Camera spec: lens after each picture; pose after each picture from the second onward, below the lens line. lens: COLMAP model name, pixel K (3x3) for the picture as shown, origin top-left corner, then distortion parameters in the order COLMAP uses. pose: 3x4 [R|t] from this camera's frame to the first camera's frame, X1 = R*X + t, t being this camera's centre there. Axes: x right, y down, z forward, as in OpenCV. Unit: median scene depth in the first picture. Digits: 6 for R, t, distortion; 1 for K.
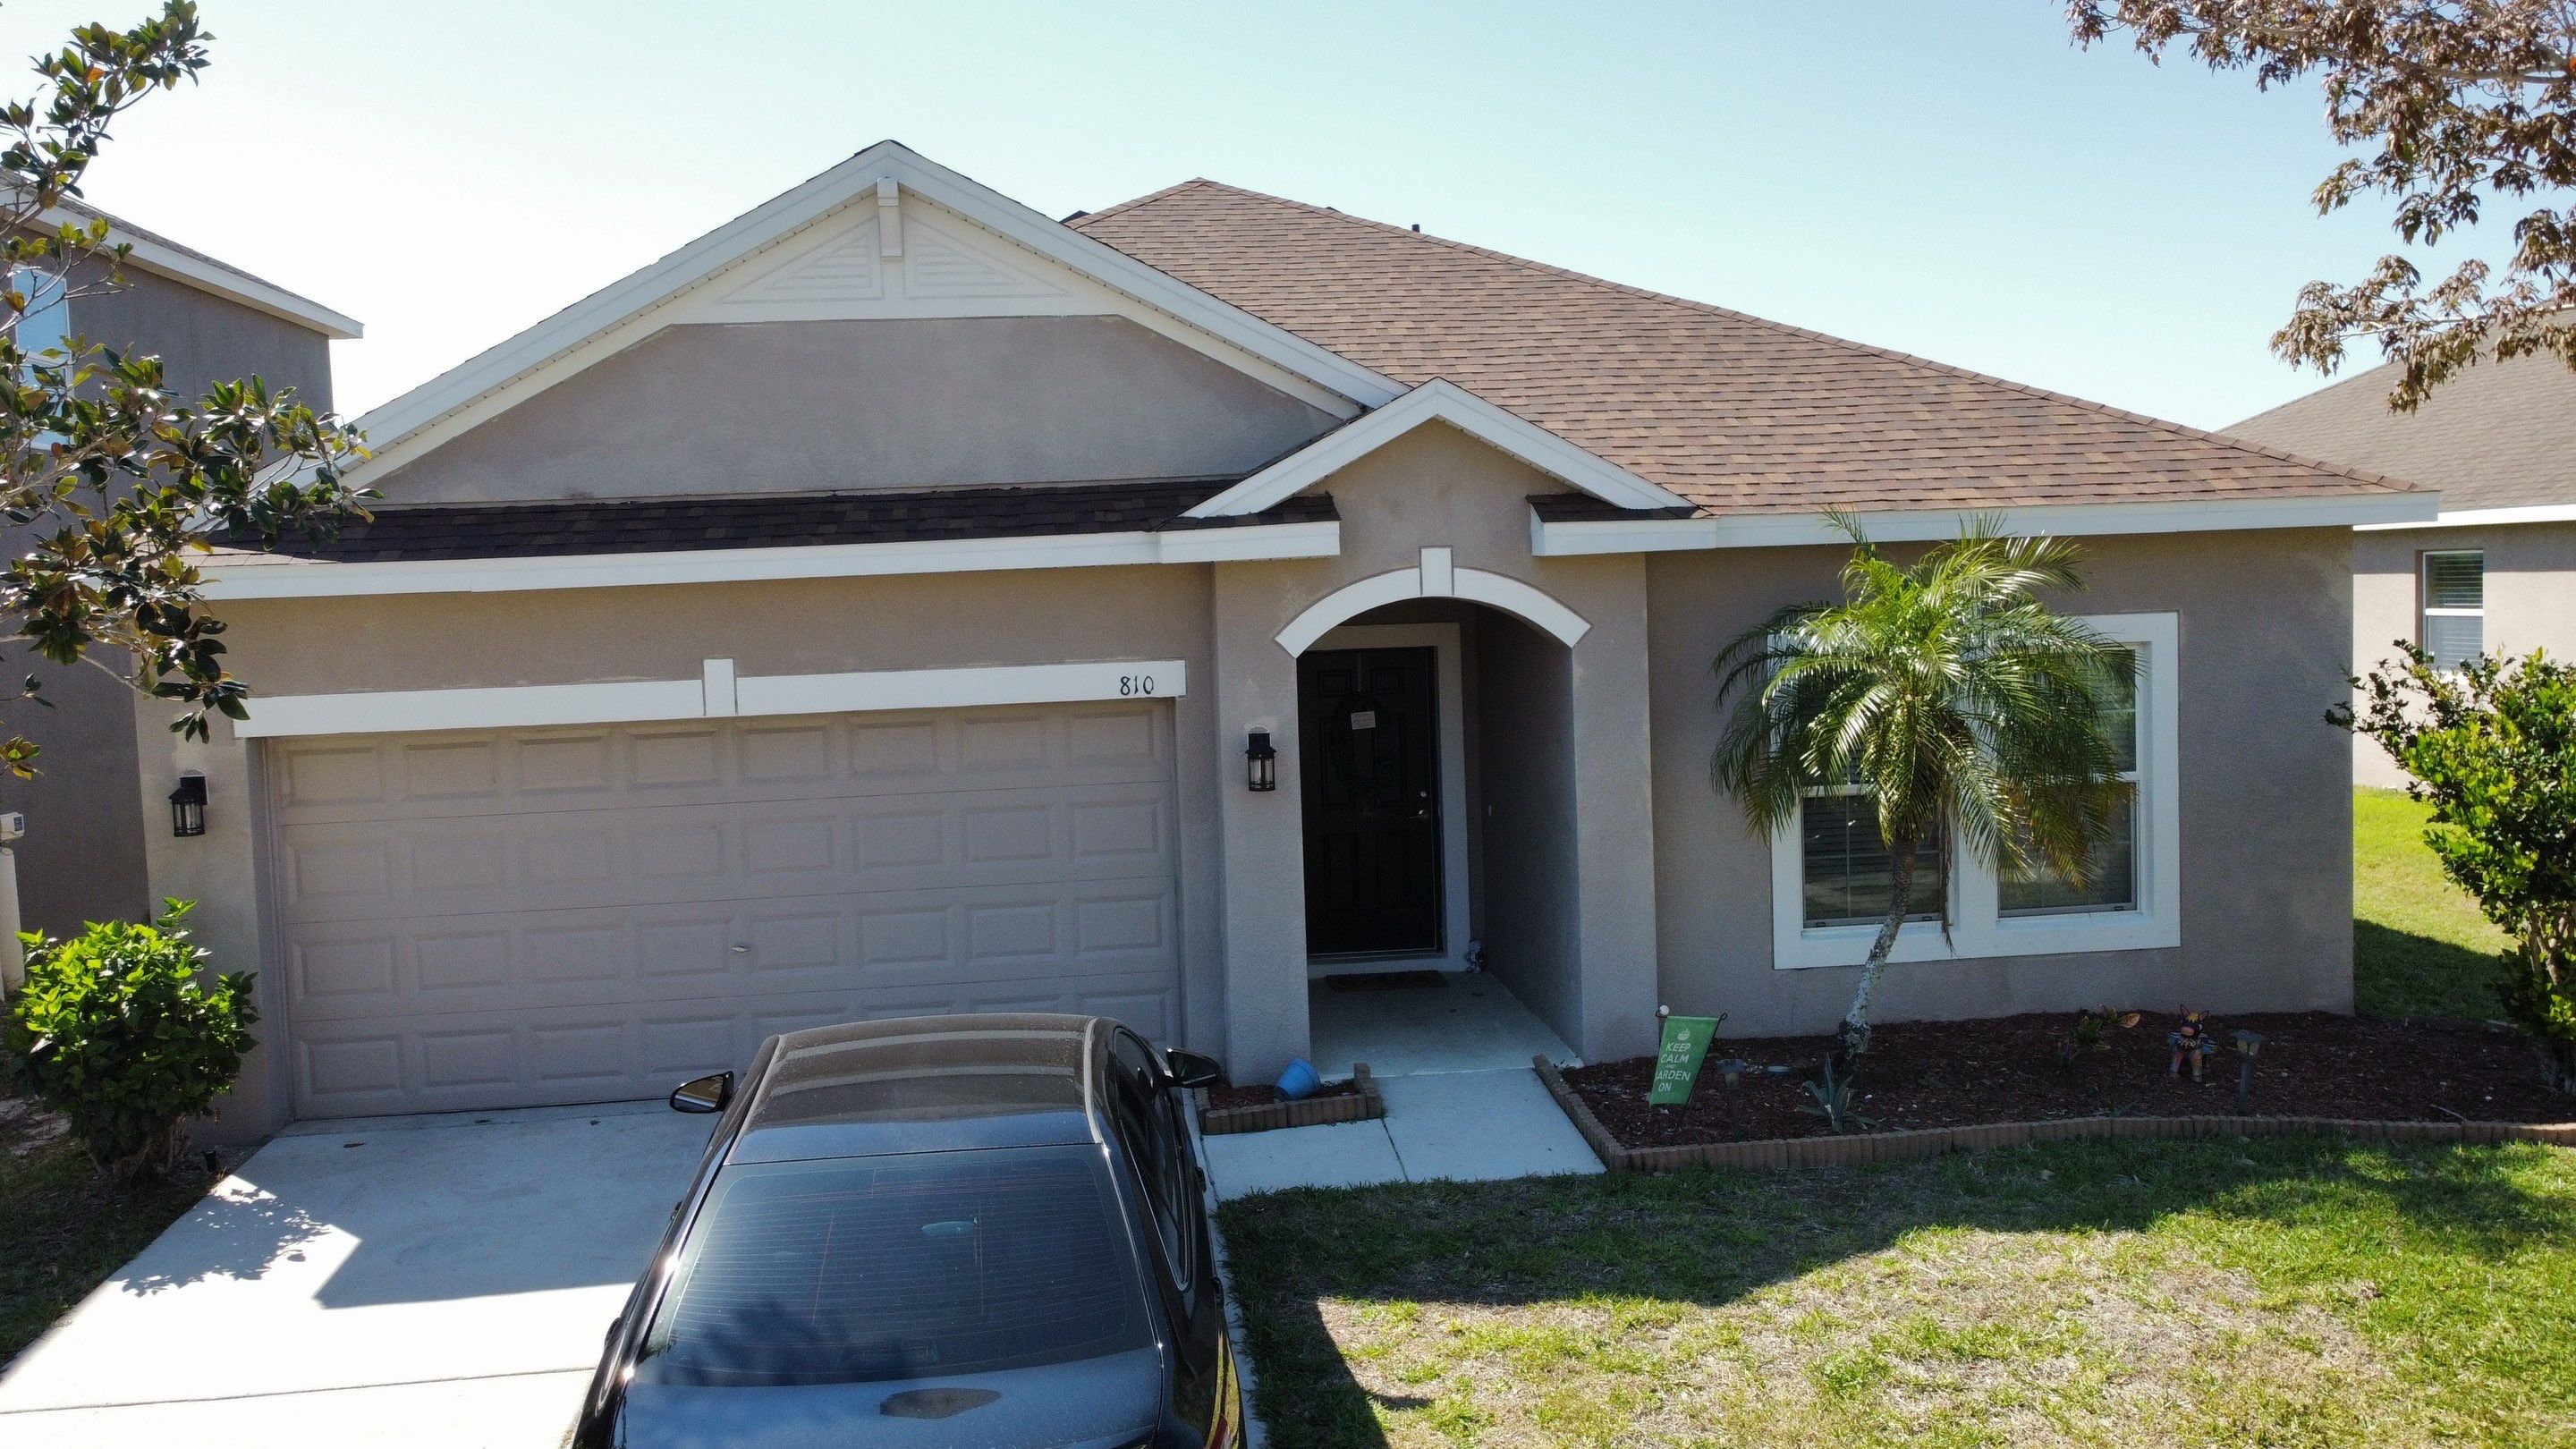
lens RADIAL K [[1947.5, 0, 1263.7], [0, 1947.5, 705.0], [0, 0, 1]] dist [0.008519, -0.027833]
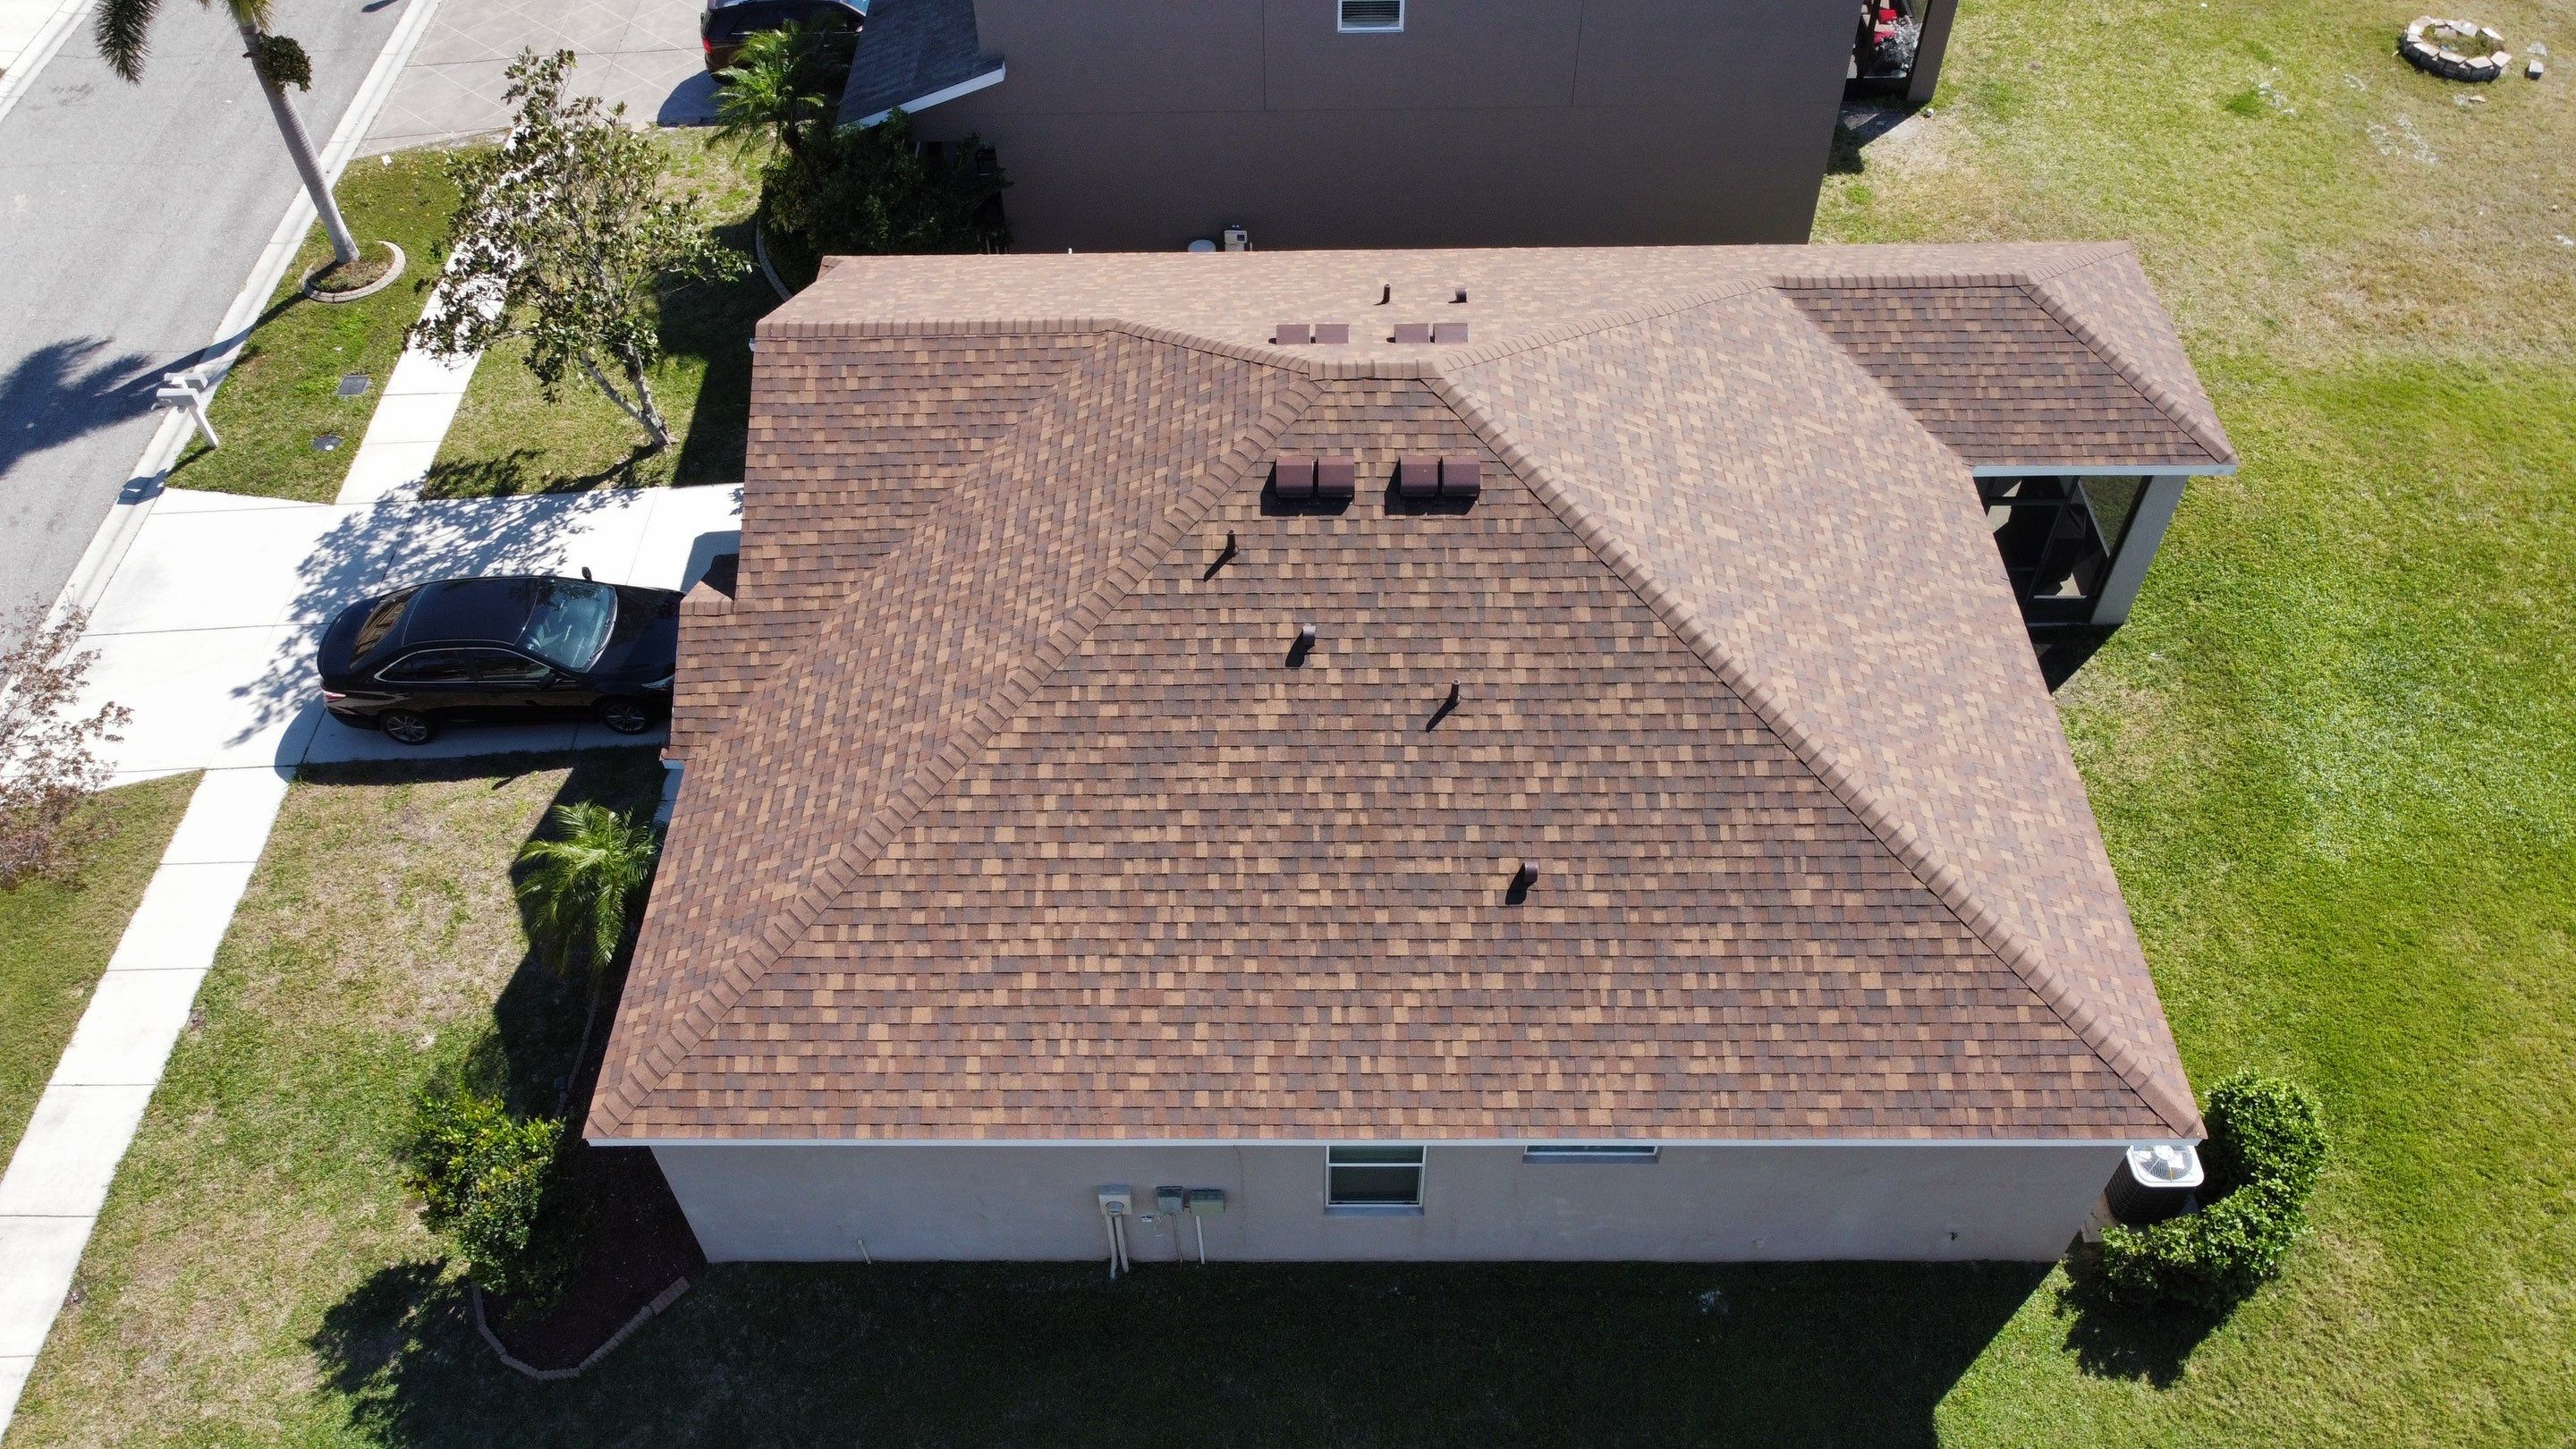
lens RADIAL K [[1947.5, 0, 1254.0], [0, 1947.5, 700.6], [0, 0, 1]] dist [0.008519, -0.027833]
pose [[-0.113371, 0.763225, -0.636109, 1.323559], [-0.030712, 0.637239, 0.770054, -1.604627], [0.993078, 0.106838, -0.048805, 1.645611]]
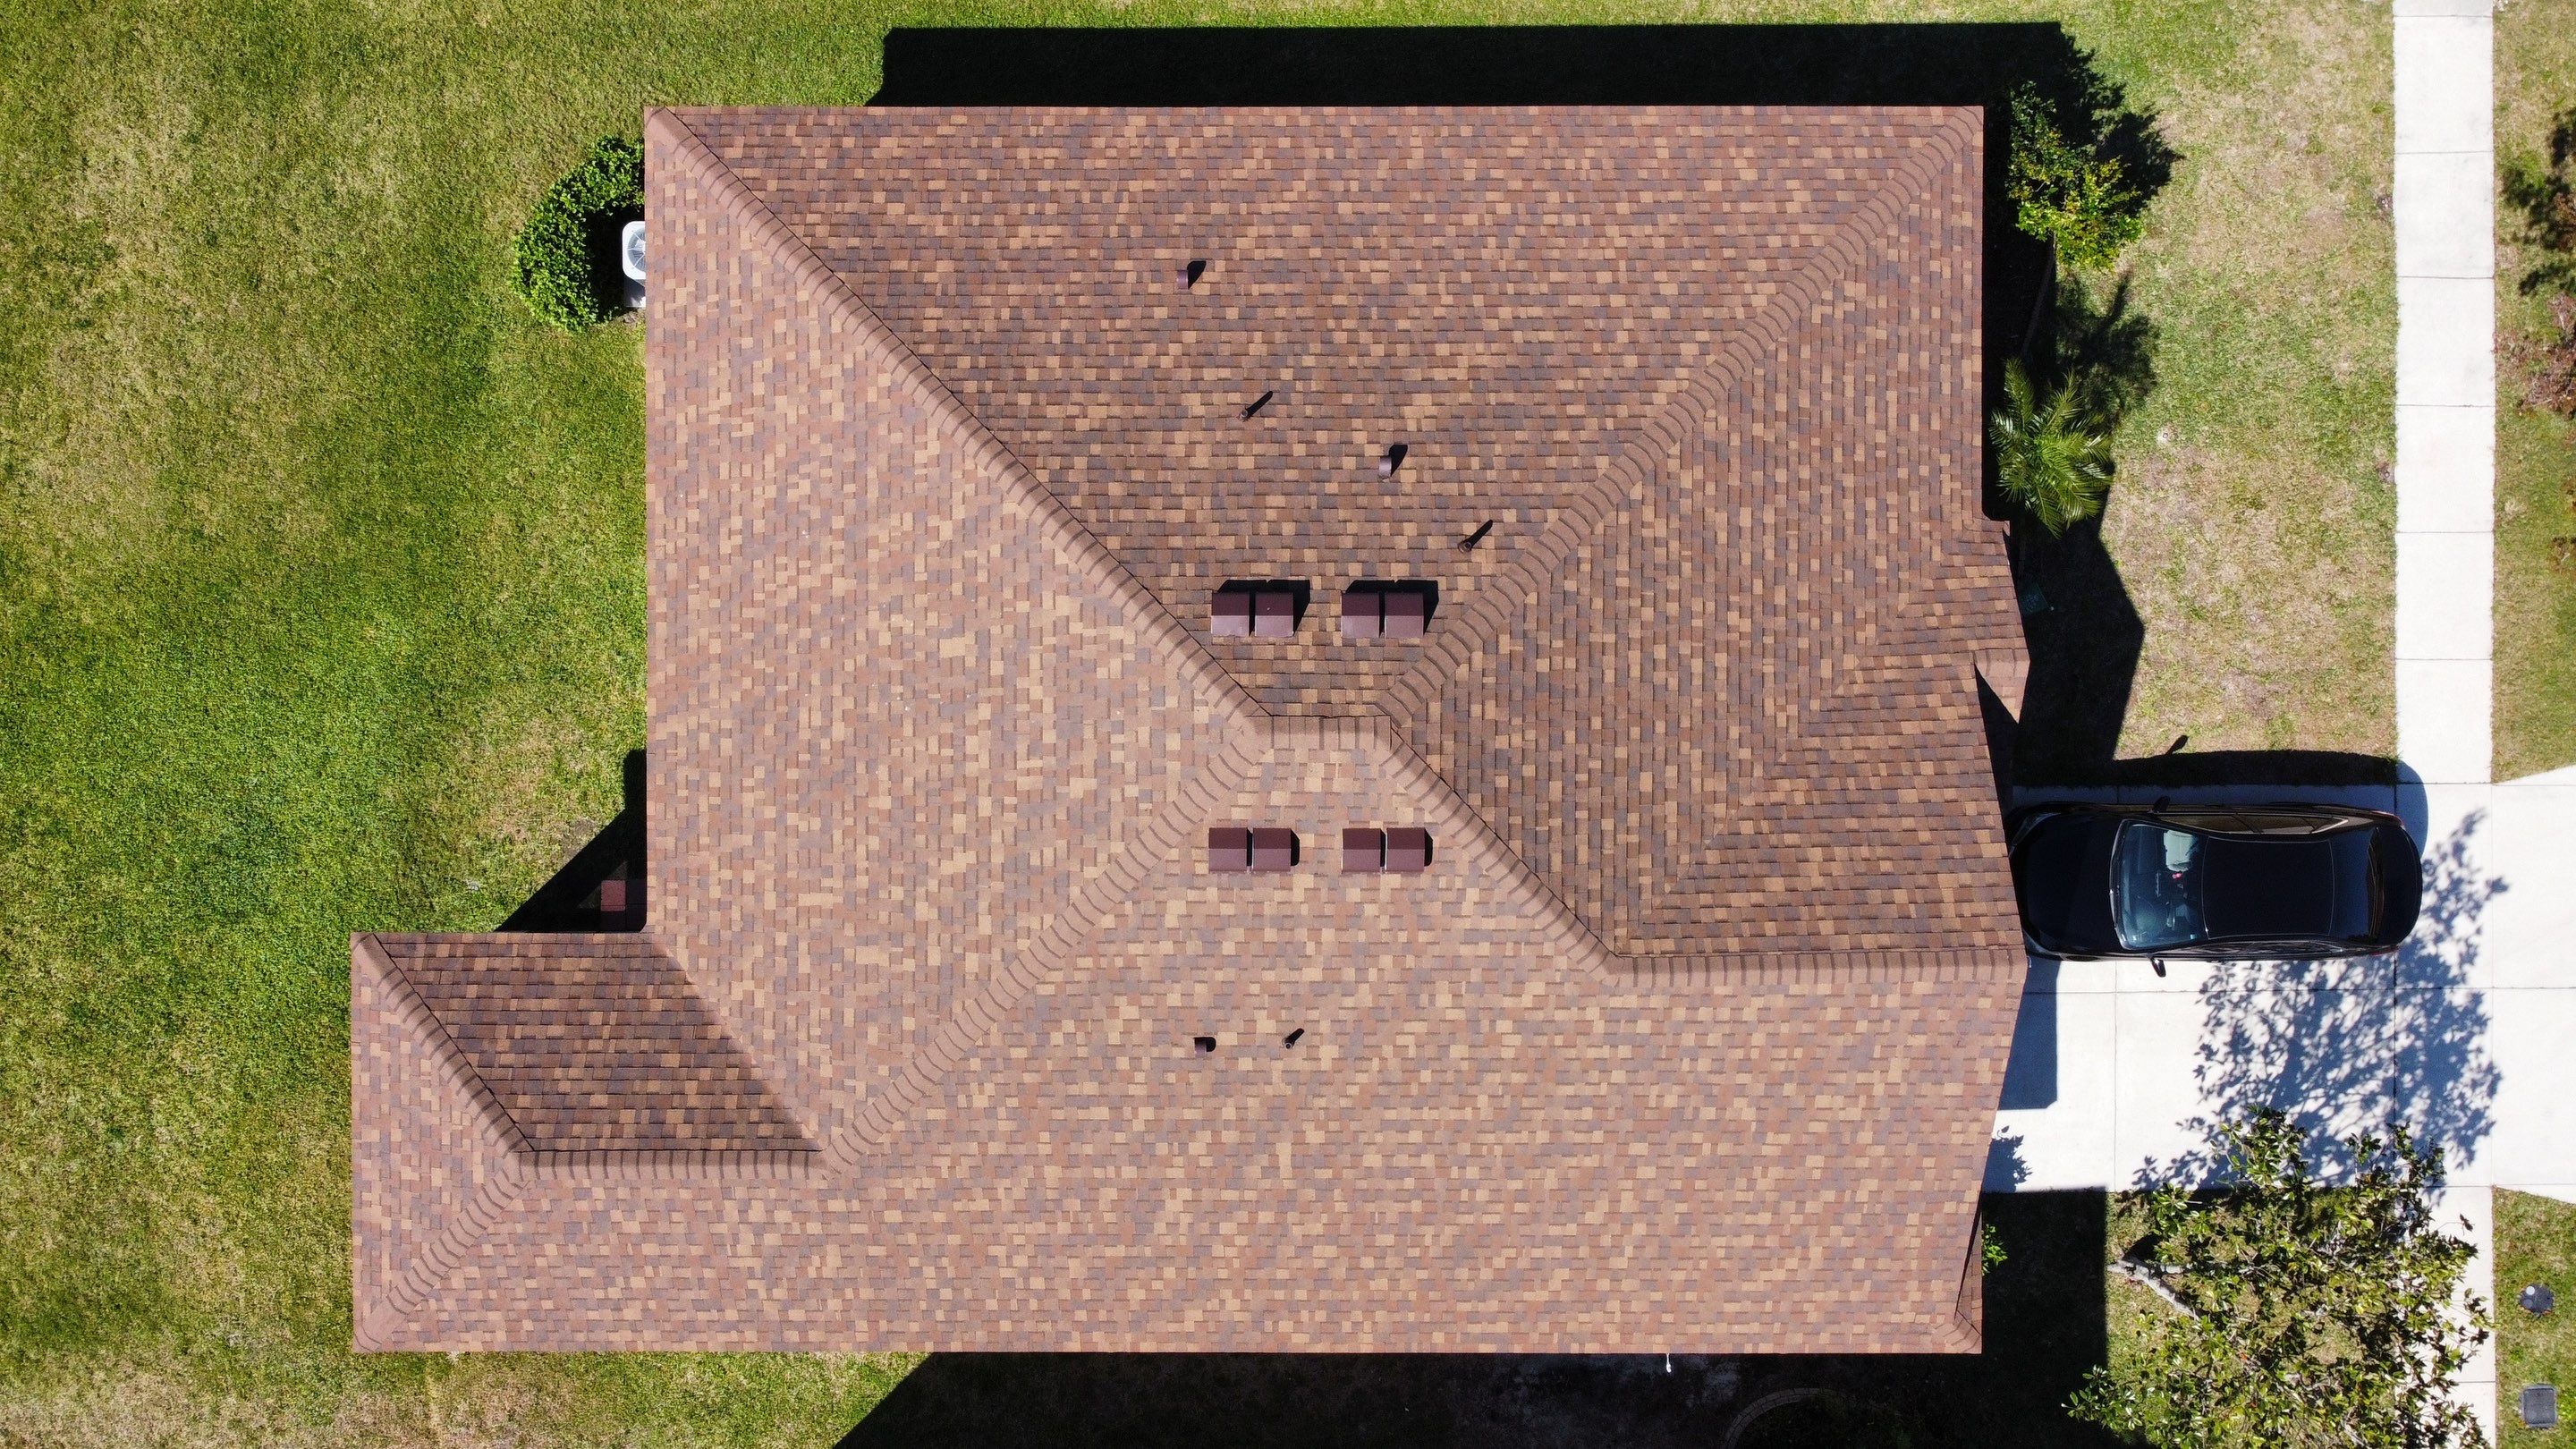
lens RADIAL K [[1947.5, 0, 1255.4], [0, 1947.5, 695.6], [0, 0, 1]] dist [0.008519, -0.027833]
pose [[0.102617, -0.993917, 0.039975, -0.095750], [0.058081, 0.046106, 0.997247, -2.060107], [-0.993024, -0.100013, 0.062459, 1.590757]]
